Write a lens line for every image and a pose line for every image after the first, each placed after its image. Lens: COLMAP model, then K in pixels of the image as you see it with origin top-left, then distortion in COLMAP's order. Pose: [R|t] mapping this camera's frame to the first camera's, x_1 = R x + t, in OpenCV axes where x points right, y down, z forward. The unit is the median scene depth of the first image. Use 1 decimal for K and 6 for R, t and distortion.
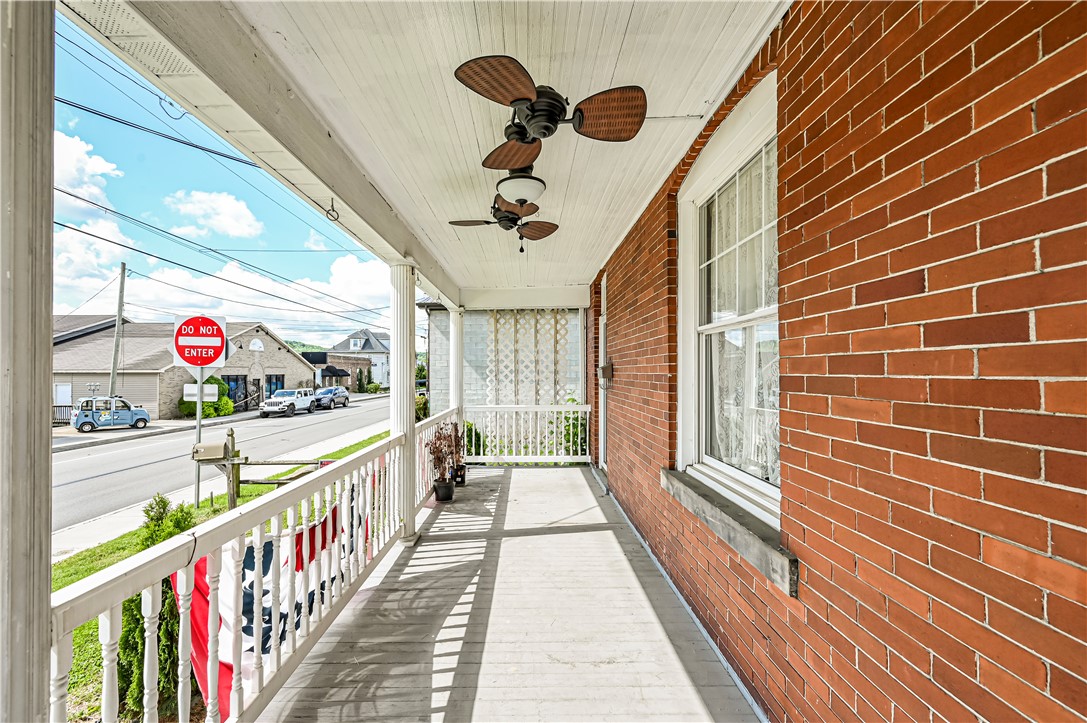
lens RADIAL K [[439.9, 0, 527.6], [0, 439.9, 368.5], [0, 0, 1]] dist [0.000721, -0.000021]
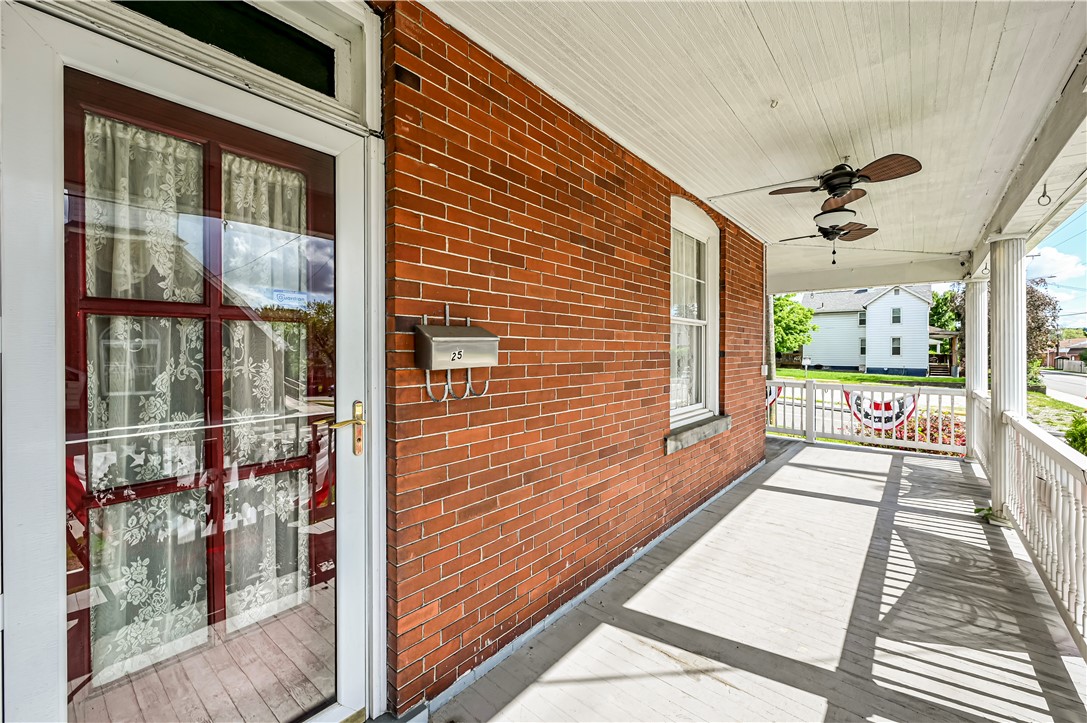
lens RADIAL K [[443.8, 0, 543.5], [0, 443.8, 361.5], [0, 0, 1]] dist [0.000473, 0.000237]
pose [[-0.767058, -0.001918, 0.641575, -0.139967], [0.001496, 0.999987, 0.004779, 0.028188], [-0.641576, 0.004626, -0.767045, 1.765235]]
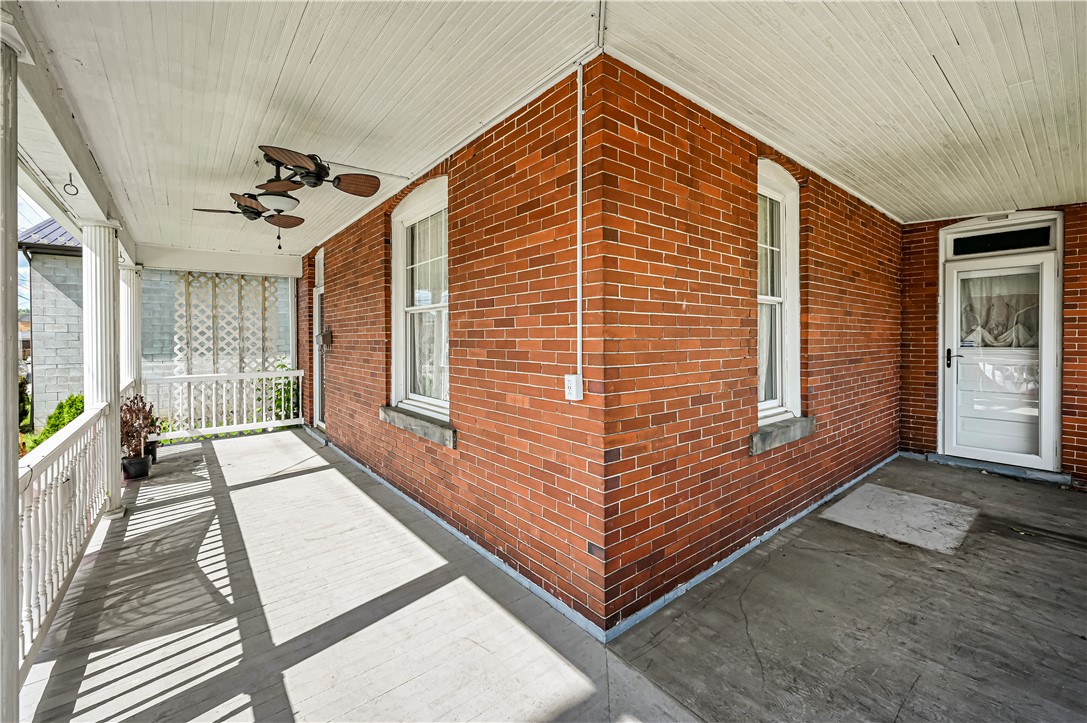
lens RADIAL K [[448.2, 0, 537.2], [0, 448.2, 341.3], [0, 0, 1]] dist [-0.000893, -0.000203]
pose [[0.782785, -0.006036, 0.622262, -0.163510], [-0.001852, 0.999926, 0.012029, -0.000375], [-0.622289, -0.010569, 0.782716, -0.366137]]
